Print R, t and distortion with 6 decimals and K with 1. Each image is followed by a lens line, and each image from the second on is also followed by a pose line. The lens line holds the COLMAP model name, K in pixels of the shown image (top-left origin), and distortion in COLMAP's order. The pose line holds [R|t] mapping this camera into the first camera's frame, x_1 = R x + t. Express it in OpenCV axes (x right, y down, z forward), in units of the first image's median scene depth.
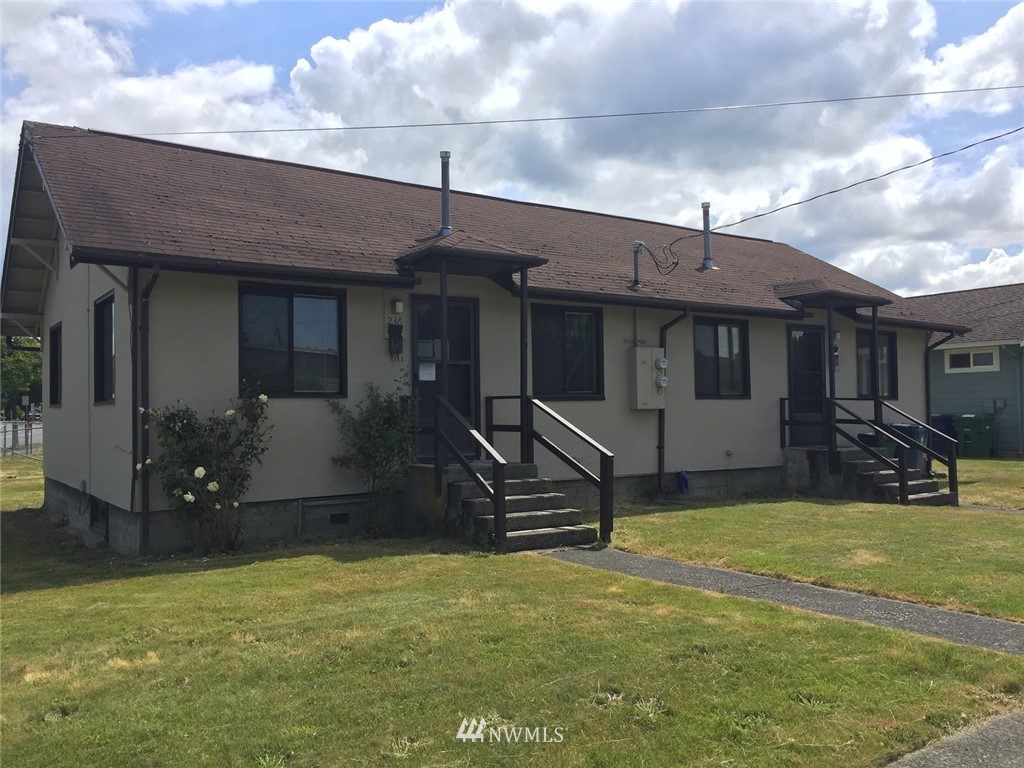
lens RADIAL K [[859.3, 0, 512.0], [0, 859.3, 384.0], [0, 0, 1]] dist [0.057967, -0.080267]
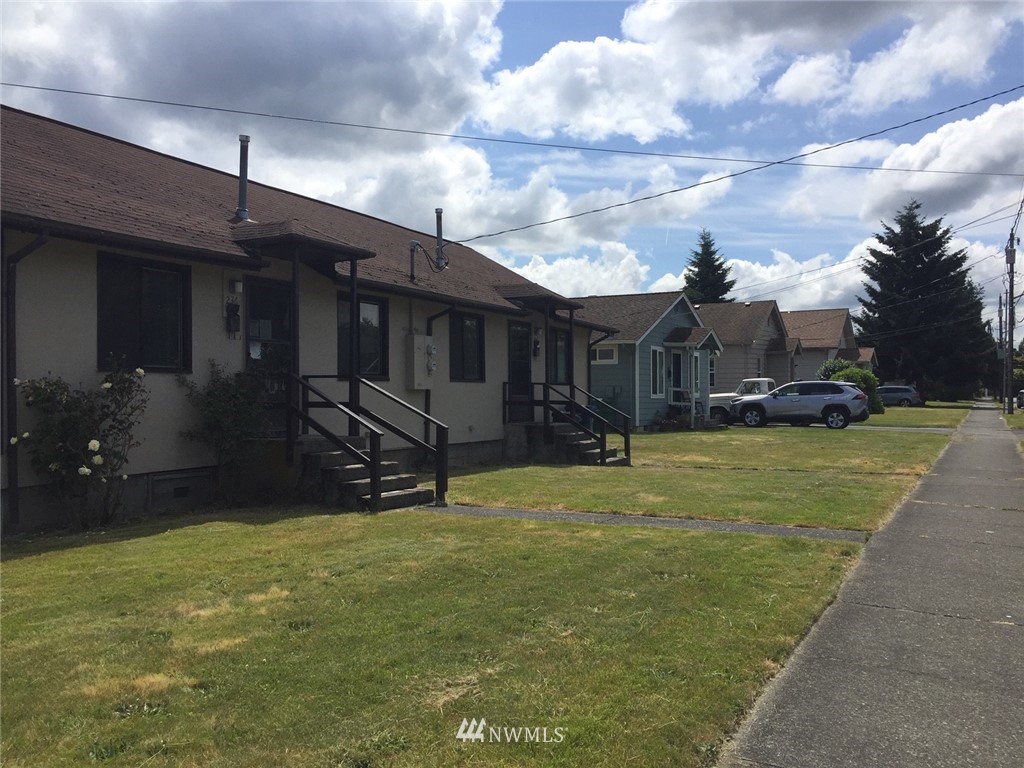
lens RADIAL K [[862.9, 0, 512.0], [0, 862.9, 384.0], [0, 0, 1]] dist [0.038029, 0.000746]
pose [[0.884461, 0.016117, 0.466336, -0.288802], [-0.024020, 0.999651, 0.011008, 0.007029], [-0.465996, -0.020937, 0.884539, -0.072033]]
